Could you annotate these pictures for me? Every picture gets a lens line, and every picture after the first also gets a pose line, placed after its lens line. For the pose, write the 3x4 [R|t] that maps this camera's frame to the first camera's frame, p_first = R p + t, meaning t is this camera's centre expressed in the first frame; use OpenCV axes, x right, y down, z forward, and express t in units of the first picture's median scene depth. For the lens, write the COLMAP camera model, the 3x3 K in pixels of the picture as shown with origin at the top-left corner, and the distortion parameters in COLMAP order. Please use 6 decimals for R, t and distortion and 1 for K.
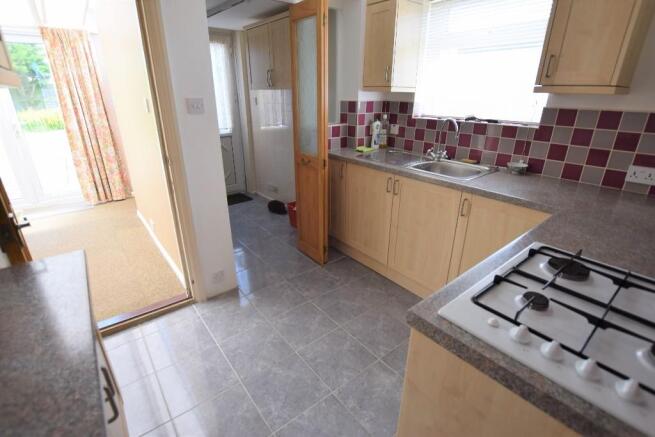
lens RADIAL K [[317.2, 0, 325.8], [0, 317.2, 214.9], [0, 0, 1]] dist [-0.022755, 0.000525]
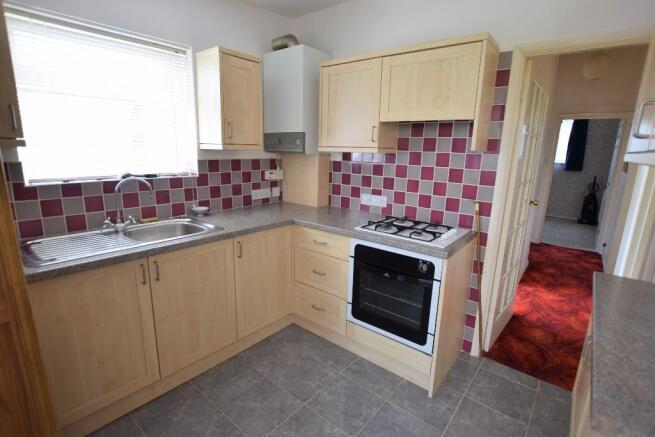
lens RADIAL K [[317.2, 0, 325.9], [0, 317.2, 219.2], [0, 0, 1]] dist [-0.022755, 0.000525]
pose [[-0.211850, -0.216650, 0.952986, -0.618054], [0.333698, 0.900480, 0.278895, -0.304756], [-0.918567, 0.377093, -0.118471, 0.760646]]
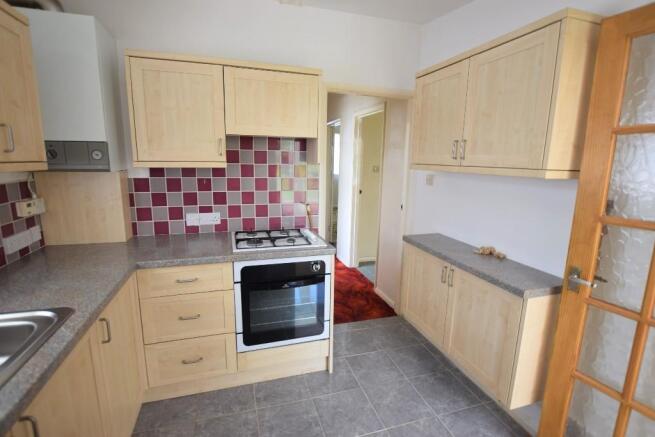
lens RADIAL K [[317.2, 0, 326.8], [0, 317.2, 219.8], [0, 0, 1]] dist [-0.022755, 0.000525]
pose [[-0.934695, -0.080664, 0.346178, -0.220641], [0.115957, 0.851434, 0.511482, -0.490312], [-0.336006, 0.518221, -0.786477, 1.170977]]
